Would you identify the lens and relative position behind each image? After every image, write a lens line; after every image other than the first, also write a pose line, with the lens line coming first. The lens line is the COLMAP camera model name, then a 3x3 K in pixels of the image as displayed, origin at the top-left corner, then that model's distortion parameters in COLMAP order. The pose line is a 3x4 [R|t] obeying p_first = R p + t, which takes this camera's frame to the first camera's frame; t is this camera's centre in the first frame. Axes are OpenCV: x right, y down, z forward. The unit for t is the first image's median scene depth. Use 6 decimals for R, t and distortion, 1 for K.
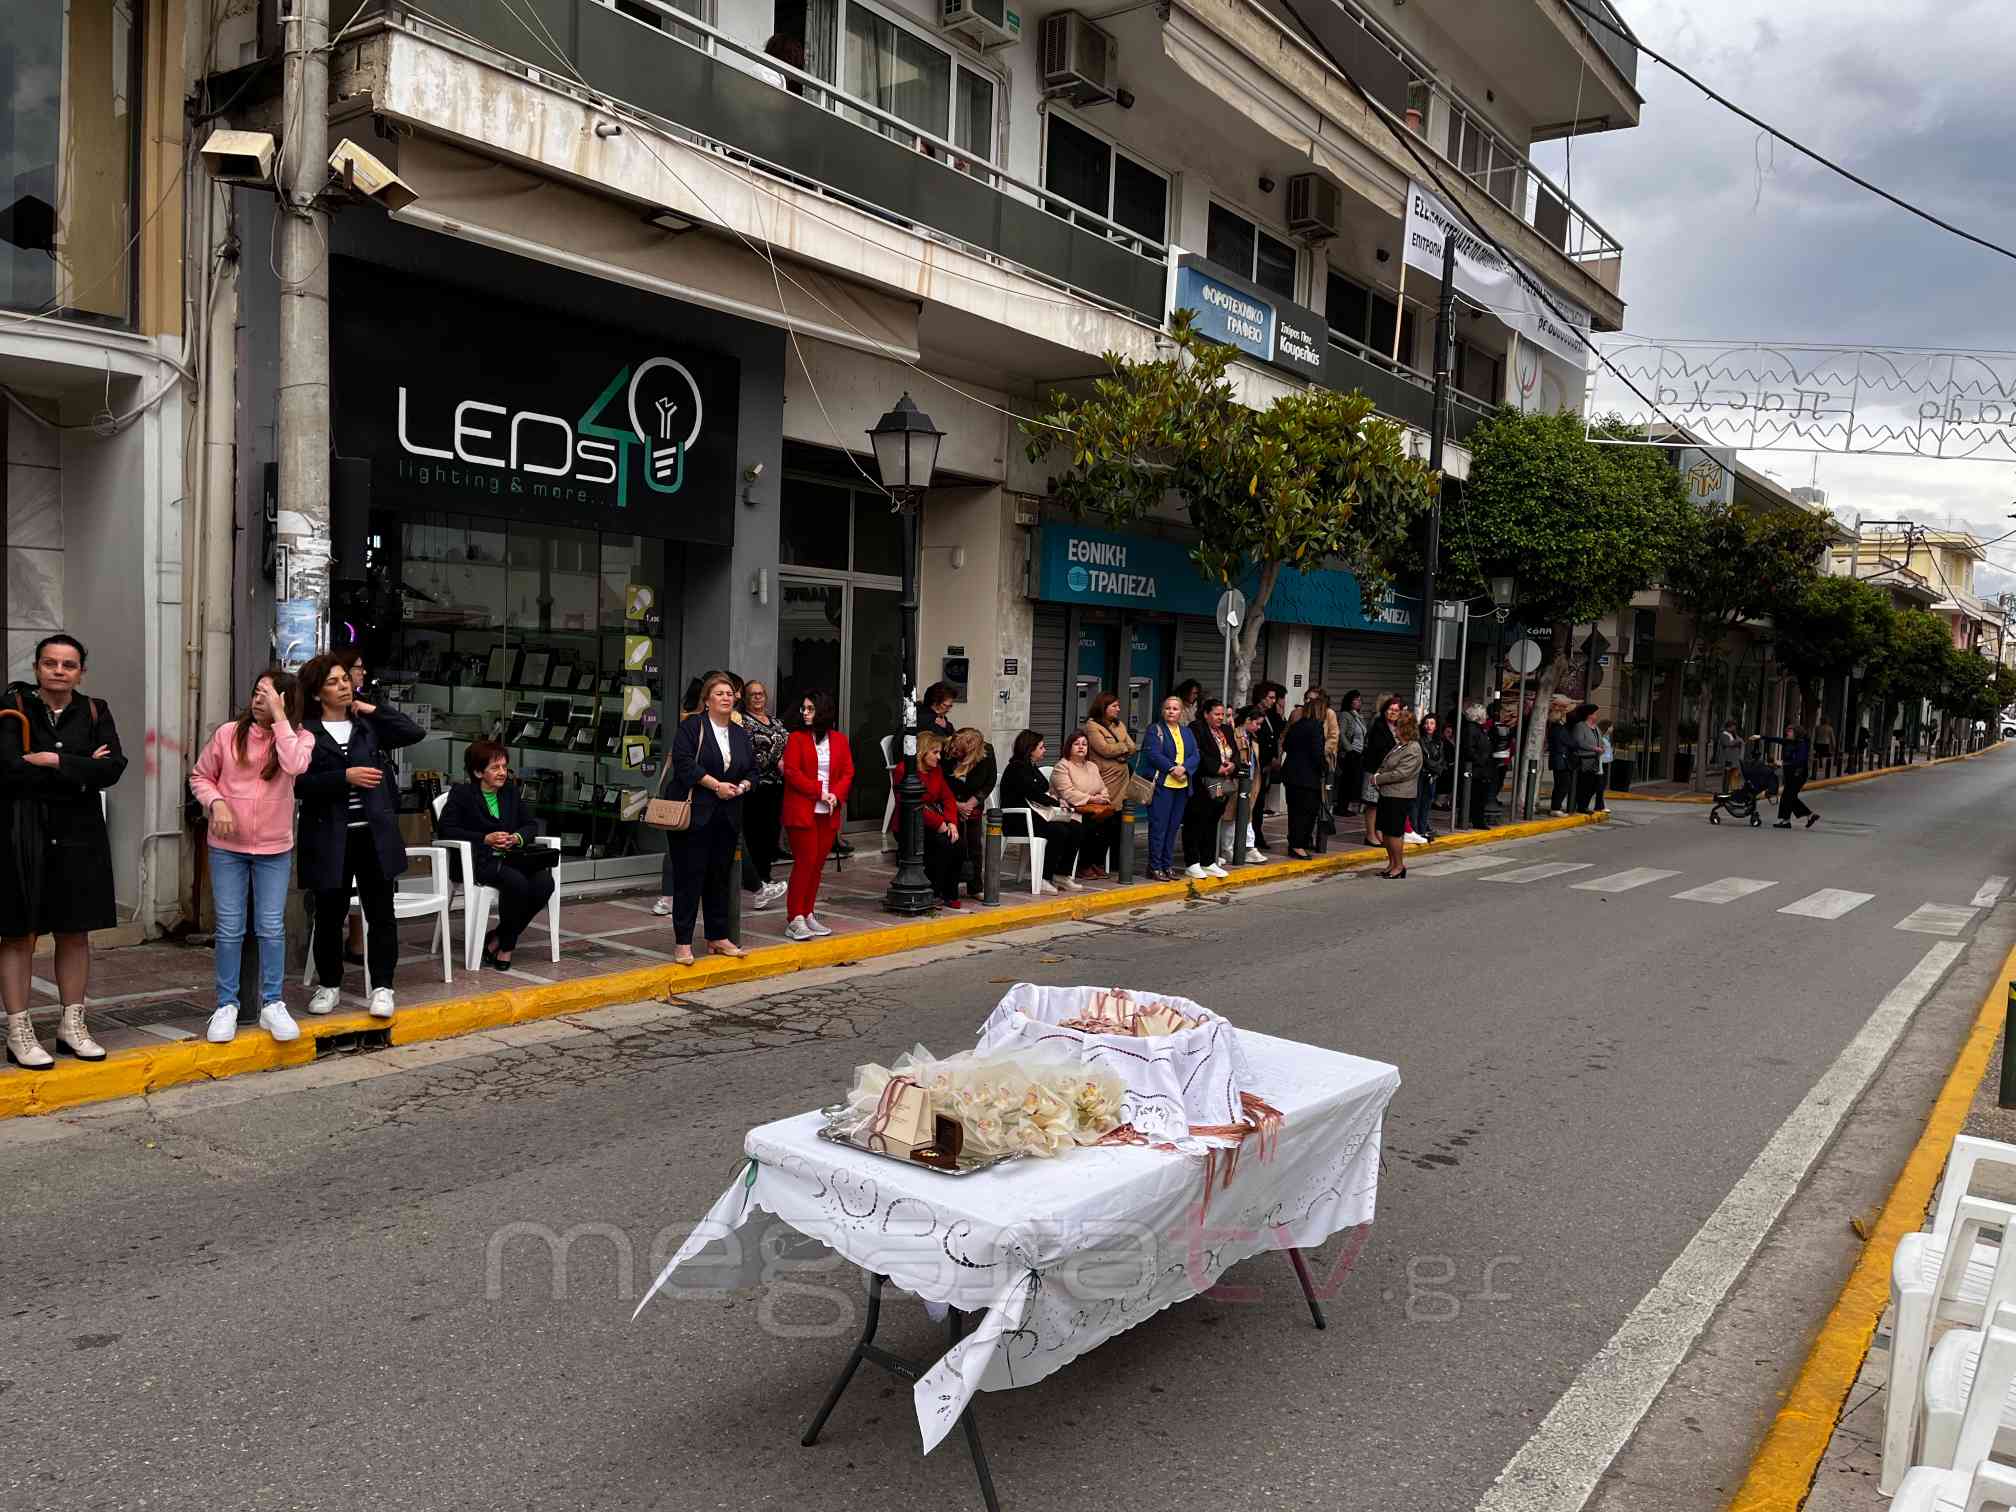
lens RADIAL K [[1542.1, 0, 991.0], [0, 1542.1, 757.3], [0, 0, 1]] dist [0.075357, -0.092665]
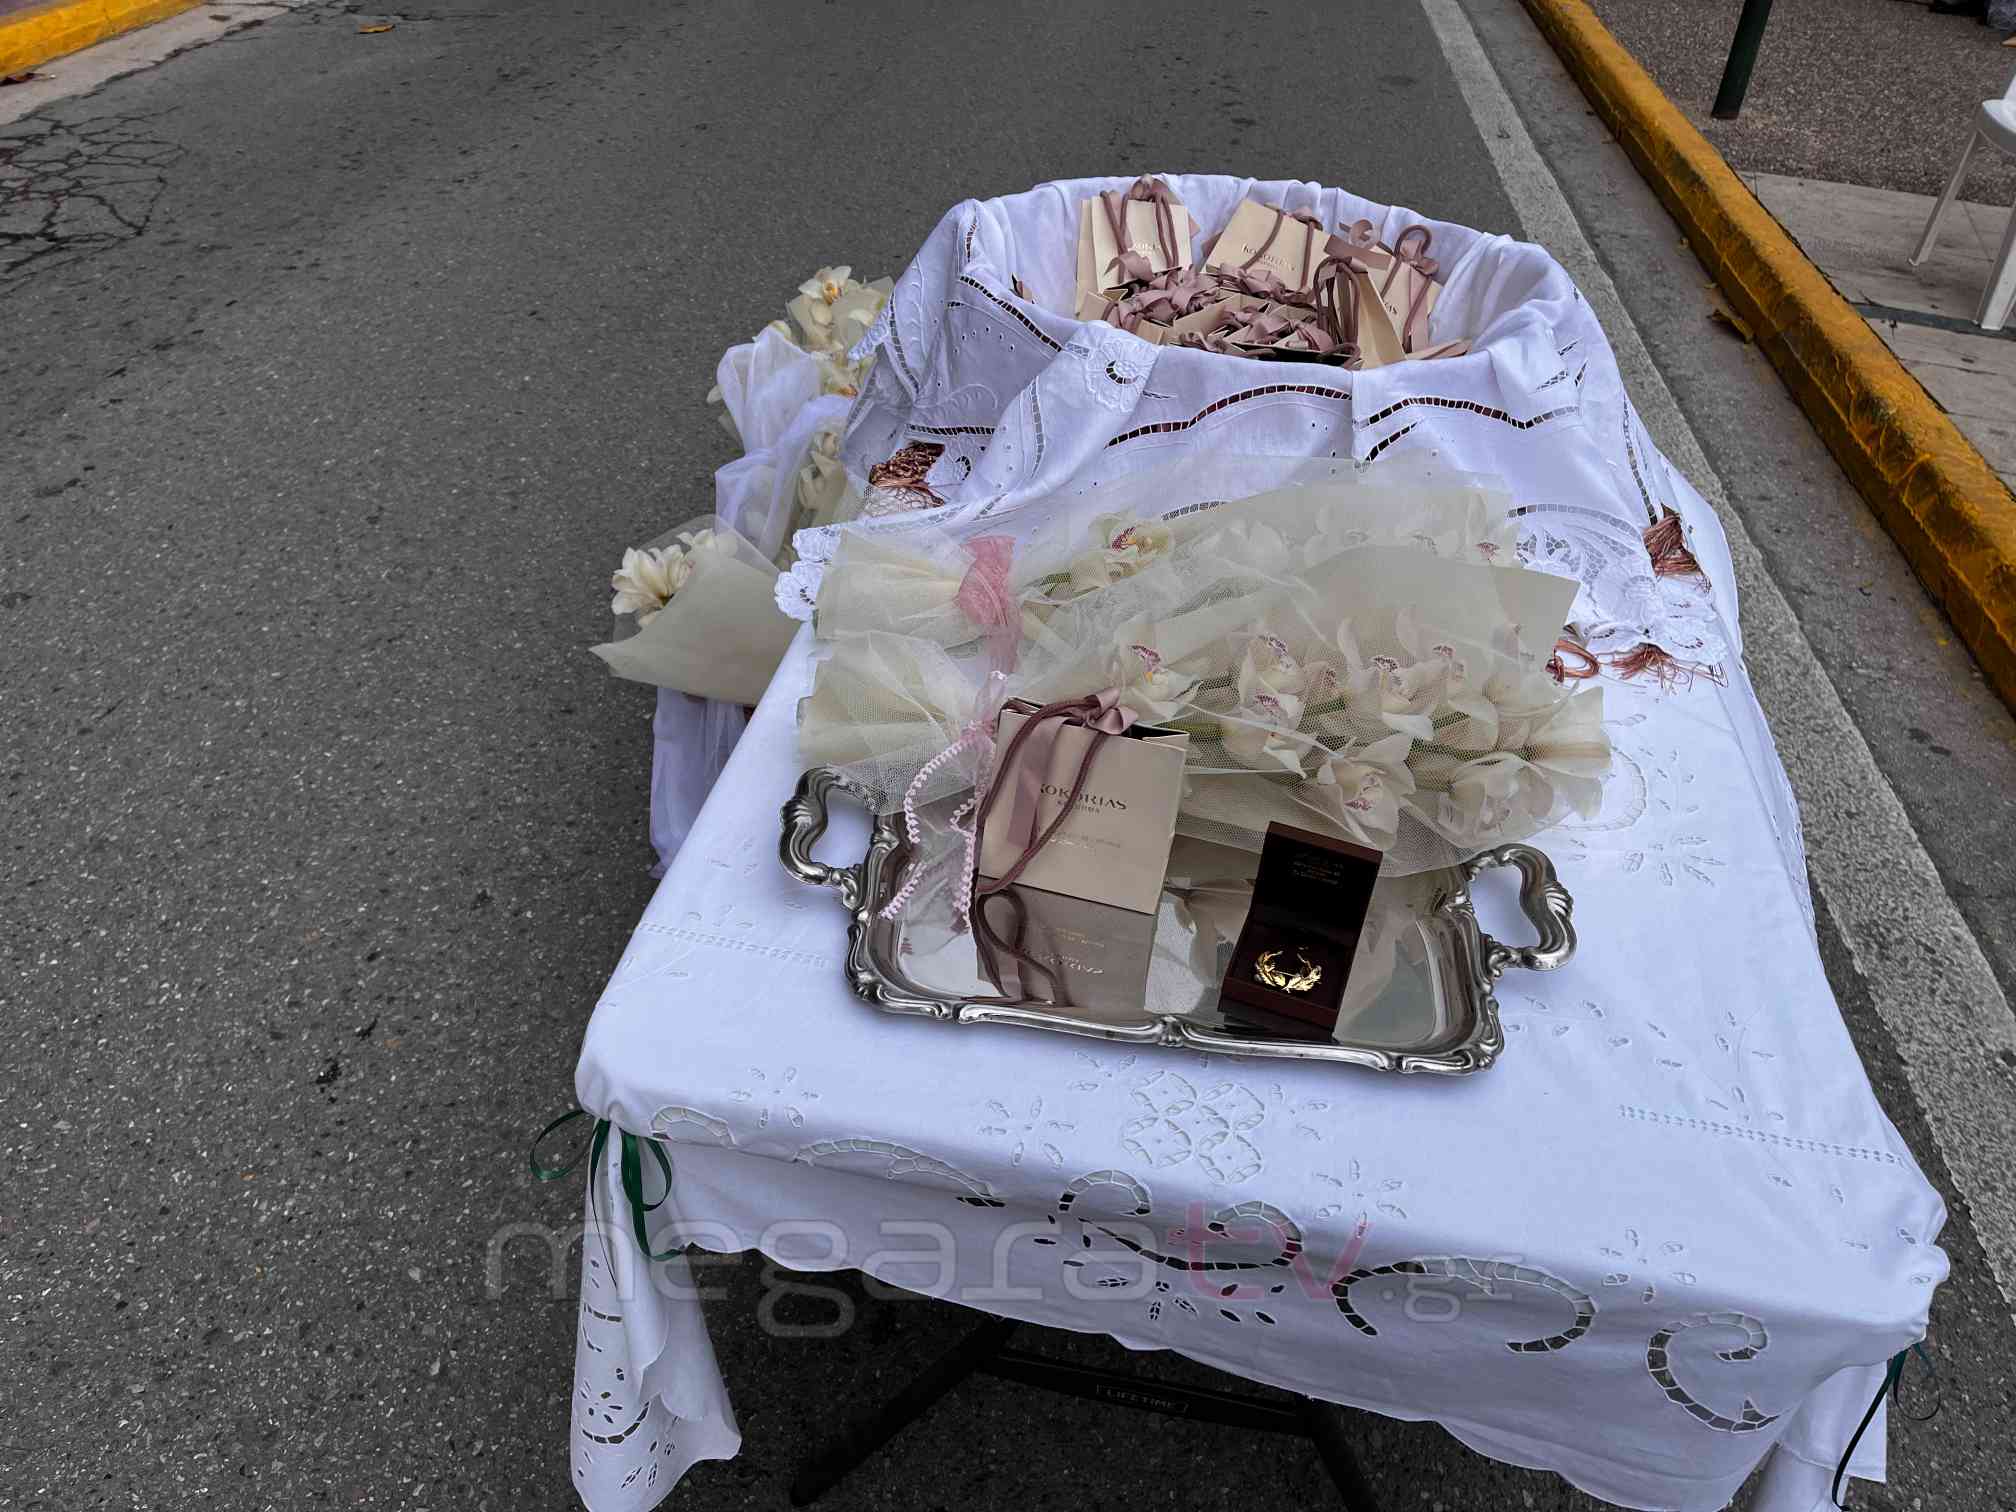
lens RADIAL K [[1542.1, 0, 998.5], [0, 1542.1, 768.2], [0, 0, 1]] dist [0.075357, -0.092665]
pose [[0.880263, -0.282266, 0.381396, -0.088109], [0.015117, 0.820084, 0.572043, 0.026781], [-0.474245, -0.497783, 0.726157, 0.389823]]
